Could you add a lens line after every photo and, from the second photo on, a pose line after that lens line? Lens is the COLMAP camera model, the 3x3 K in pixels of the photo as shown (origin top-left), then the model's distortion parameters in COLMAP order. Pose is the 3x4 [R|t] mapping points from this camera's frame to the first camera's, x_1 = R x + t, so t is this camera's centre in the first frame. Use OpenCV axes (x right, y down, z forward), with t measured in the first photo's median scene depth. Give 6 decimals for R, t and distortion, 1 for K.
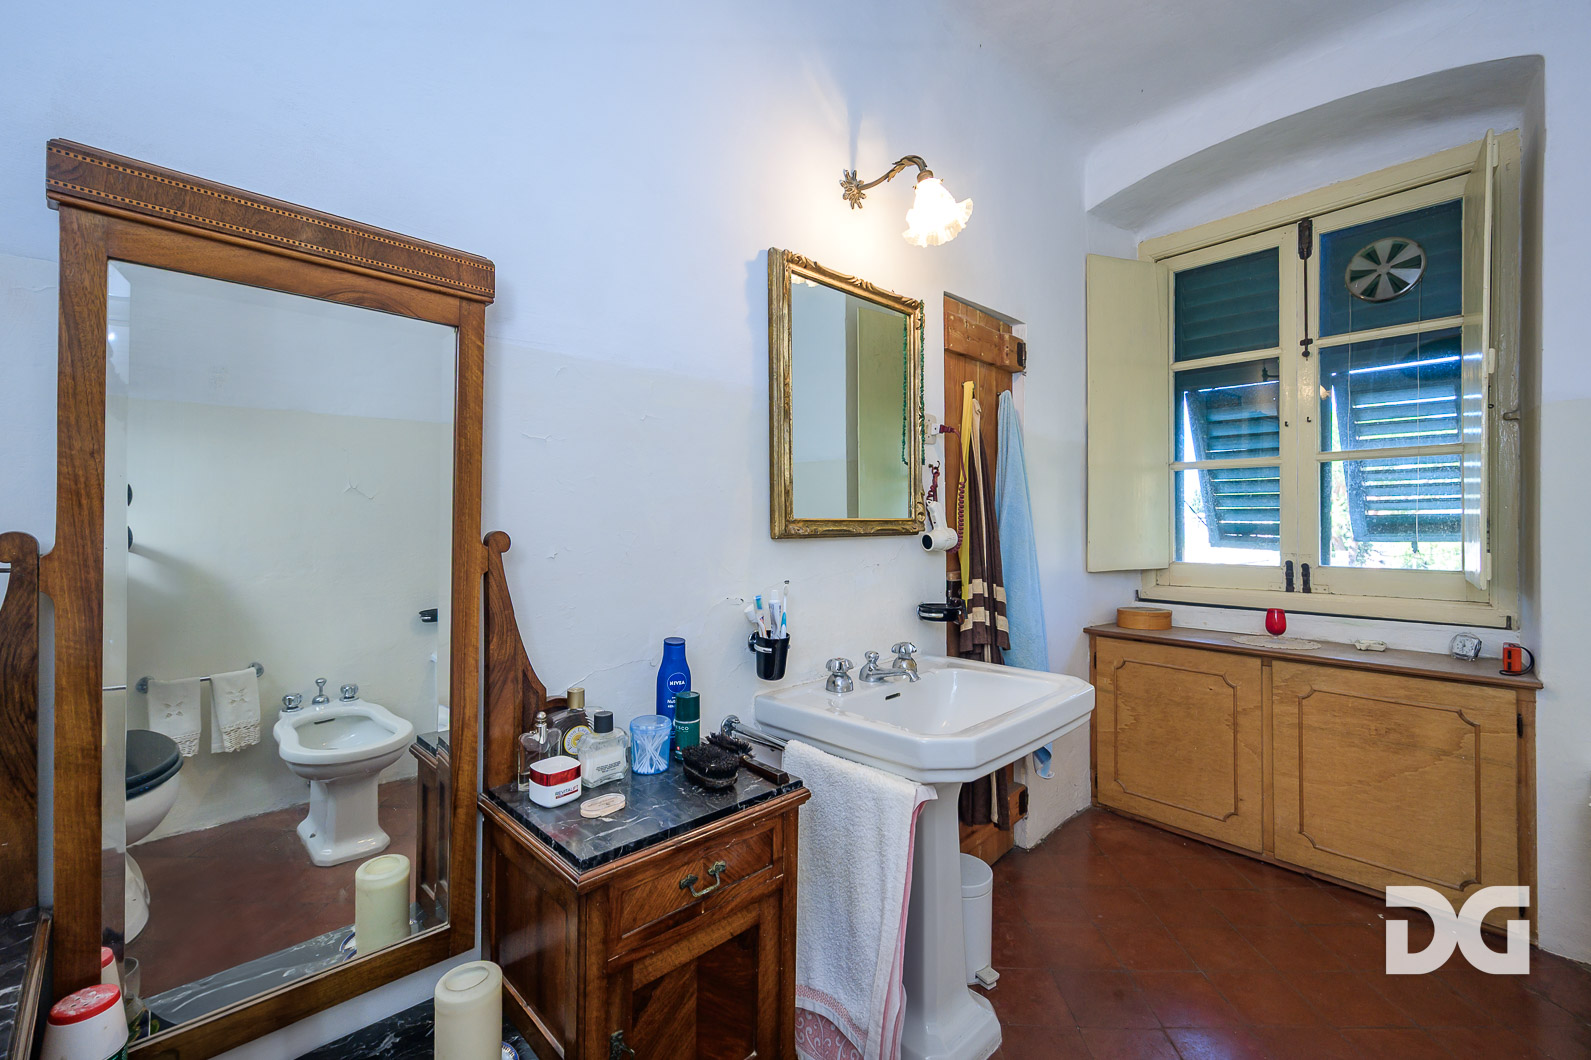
lens RADIAL K [[671.1, 0, 795.2], [0, 671.1, 521.3], [0, 0, 1]] dist [-0.002088, 0.000158]
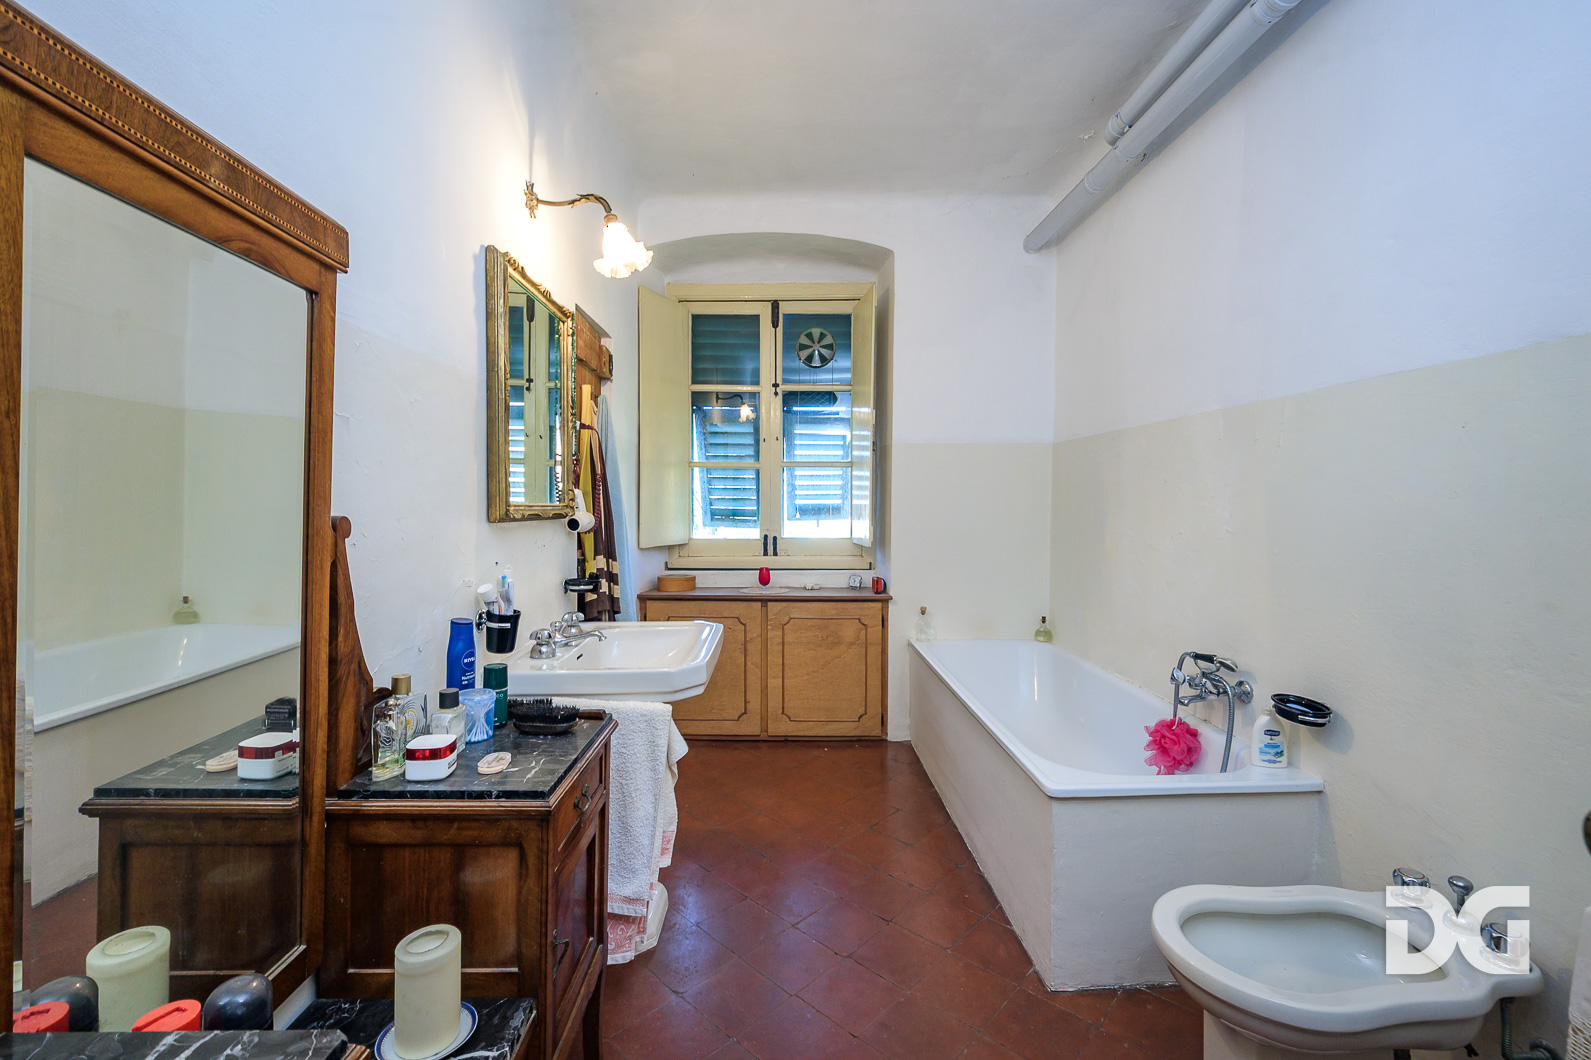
lens RADIAL K [[671.1, 0, 800.7], [0, 671.1, 520.7], [0, 0, 1]] dist [-0.002088, 0.000158]
pose [[0.679223, -0.010017, 0.733863, -0.346968], [-0.006866, 0.999776, 0.020001, -0.000901], [-0.733900, -0.018623, 0.679003, -0.053857]]
